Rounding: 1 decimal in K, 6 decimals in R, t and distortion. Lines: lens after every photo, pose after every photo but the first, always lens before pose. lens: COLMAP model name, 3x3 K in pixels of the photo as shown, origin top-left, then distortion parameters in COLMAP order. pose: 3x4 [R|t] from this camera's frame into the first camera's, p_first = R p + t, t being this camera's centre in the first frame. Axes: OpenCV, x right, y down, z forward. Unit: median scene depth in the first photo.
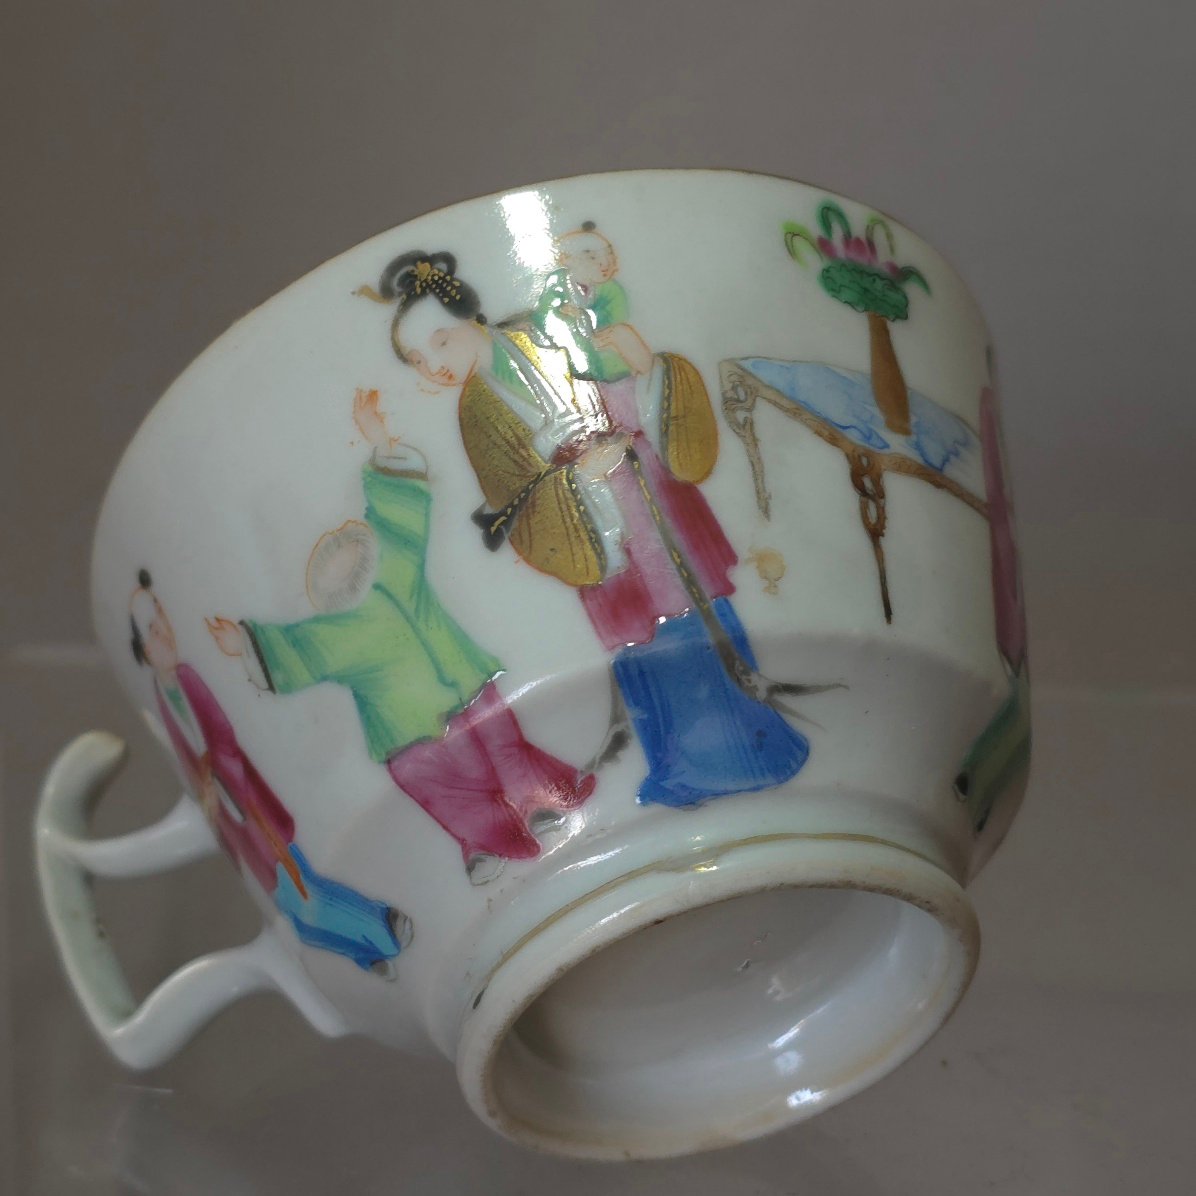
lens RADIAL K [[2748.5, 0, 590.7], [0, 2748.5, 592.7], [0, 0, 1]] dist [0.198318, 0.000000]
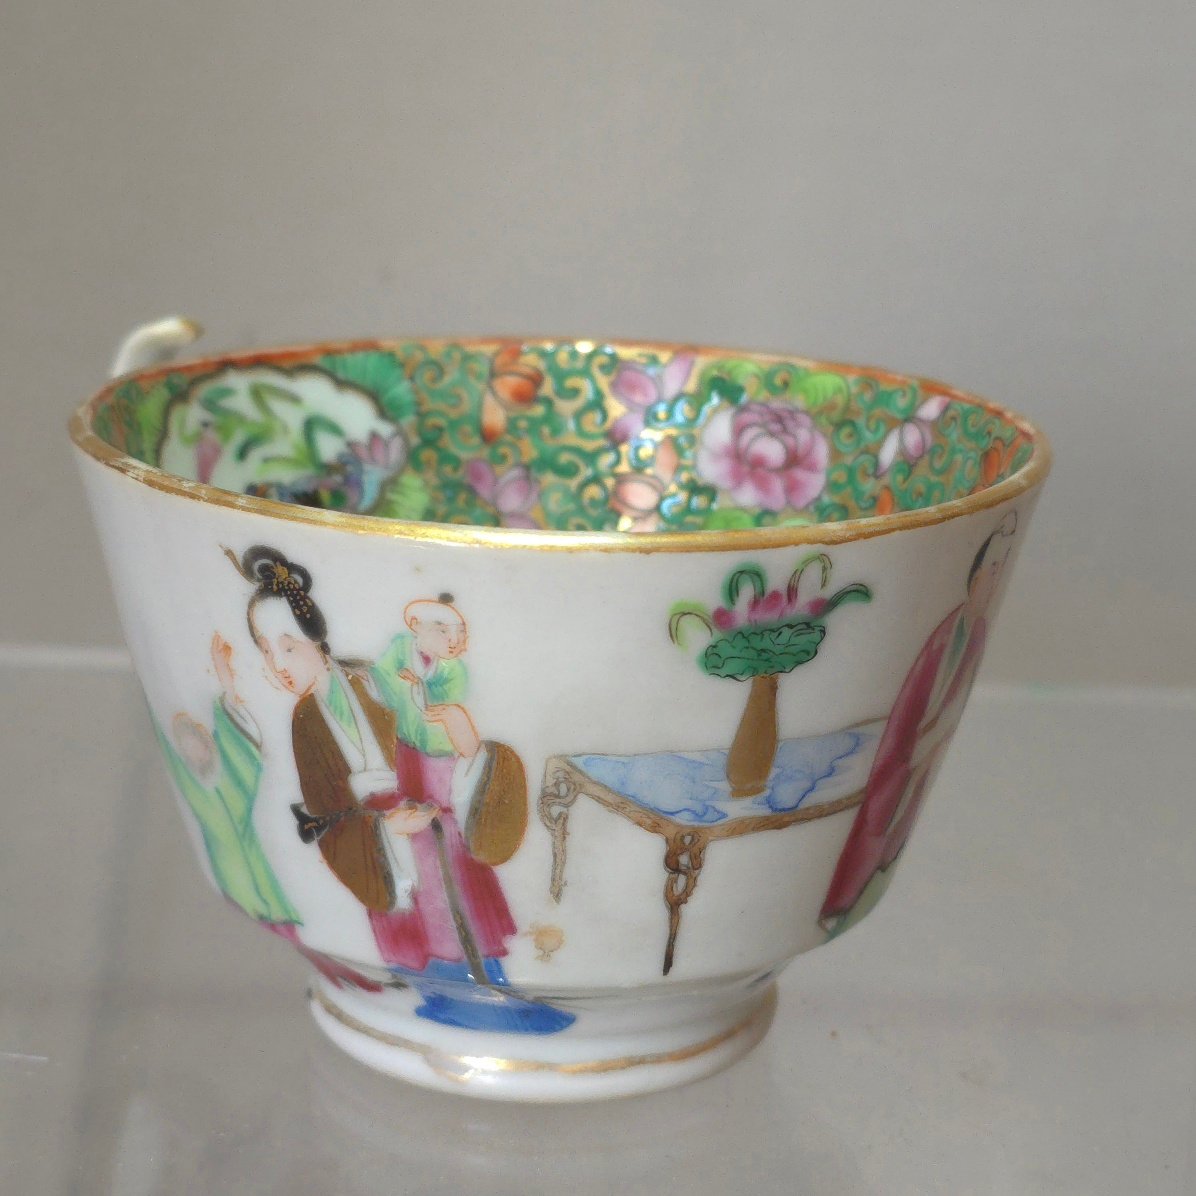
lens RADIAL K [[2748.5, 0, 591.2], [0, 2748.5, 603.4], [0, 0, 1]] dist [0.198318, 0.000000]
pose [[0.931556, 0.335686, -0.139707, 0.179324], [-0.075988, 0.555491, 0.828044, -0.925610], [0.355568, -0.760753, 0.542979, 0.520928]]
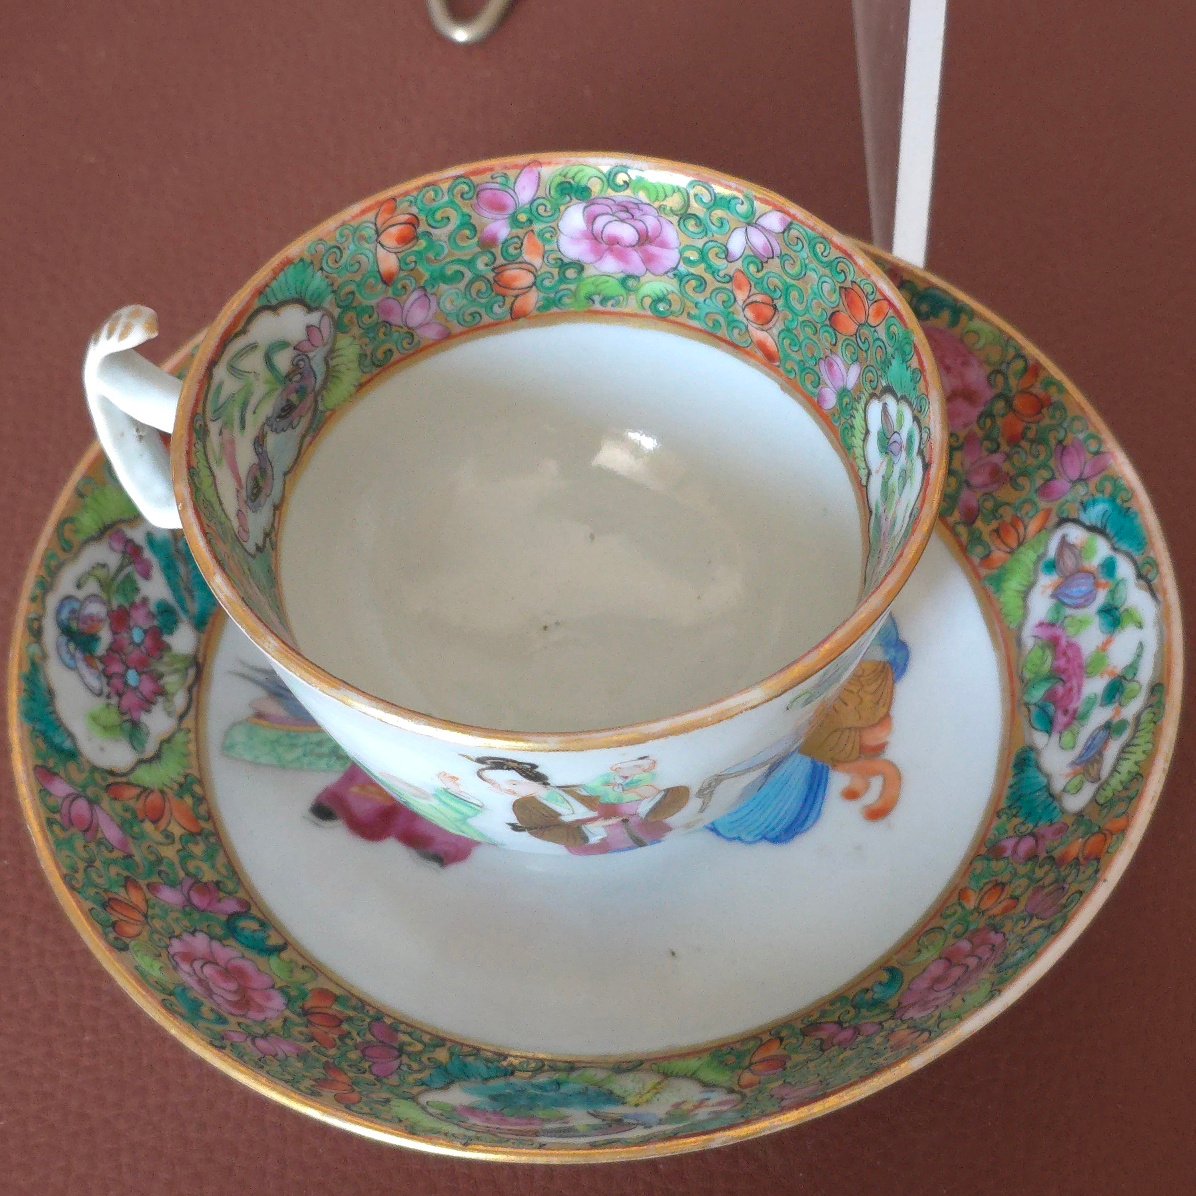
lens RADIAL K [[2748.5, 0, 603.4], [0, 2748.5, 598.0], [0, 0, 1]] dist [0.198318, 0.000000]
pose [[0.963117, -0.007256, 0.268984, -0.375532], [-0.269068, -0.015752, 0.962992, -1.406594], [-0.002750, -0.999850, -0.017123, 1.120547]]
